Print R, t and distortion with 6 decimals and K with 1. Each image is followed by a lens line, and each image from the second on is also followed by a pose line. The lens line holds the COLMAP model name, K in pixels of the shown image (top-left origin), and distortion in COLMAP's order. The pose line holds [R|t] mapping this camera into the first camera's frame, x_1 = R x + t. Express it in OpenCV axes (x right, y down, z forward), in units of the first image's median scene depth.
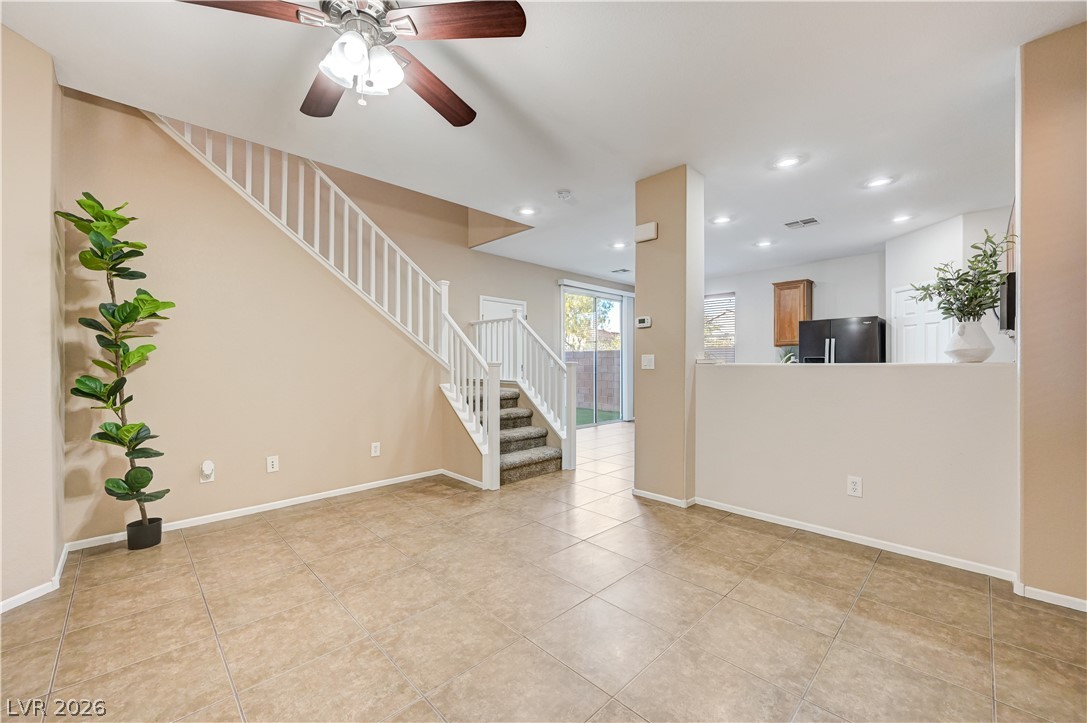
lens RADIAL K [[431.0, 0, 543.5], [0, 431.0, 361.5], [0, 0, 1]] dist [-0.001298, -0.000456]
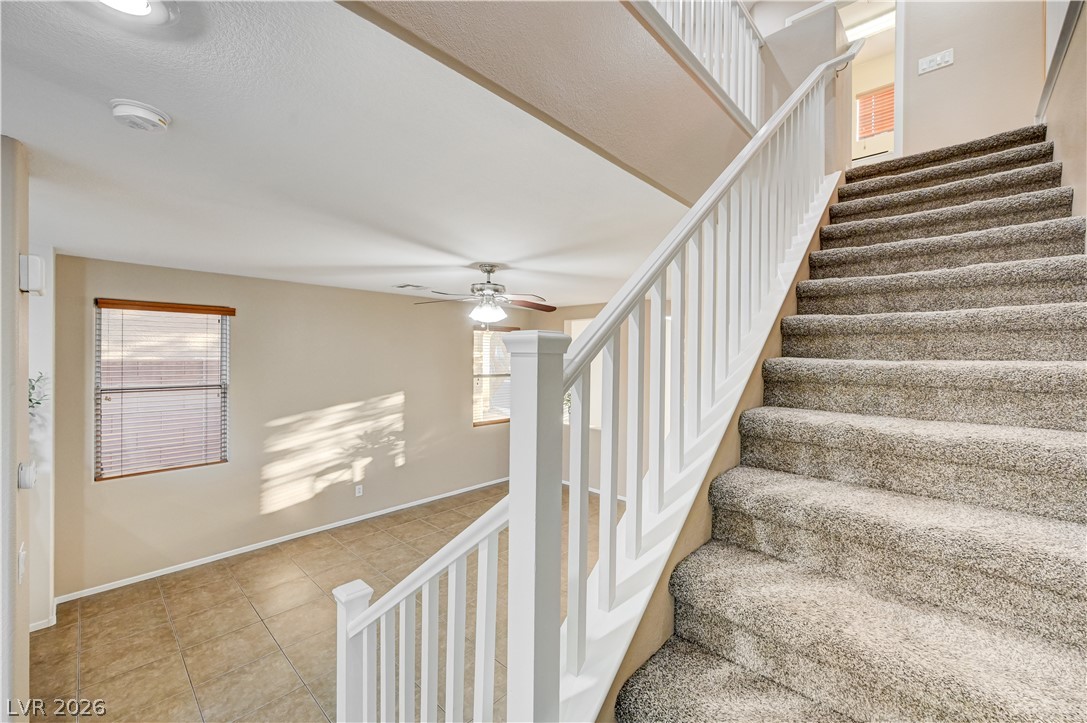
lens RADIAL K [[435.8, 0, 541.1], [0, 435.8, 352.1], [0, 0, 1]] dist [-0.000244, -0.000120]
pose [[-0.999383, -0.007757, -0.034261, -0.459444], [-0.007417, 0.999922, -0.010050, -0.355608], [0.034337, -0.009790, -0.999362, 2.404248]]
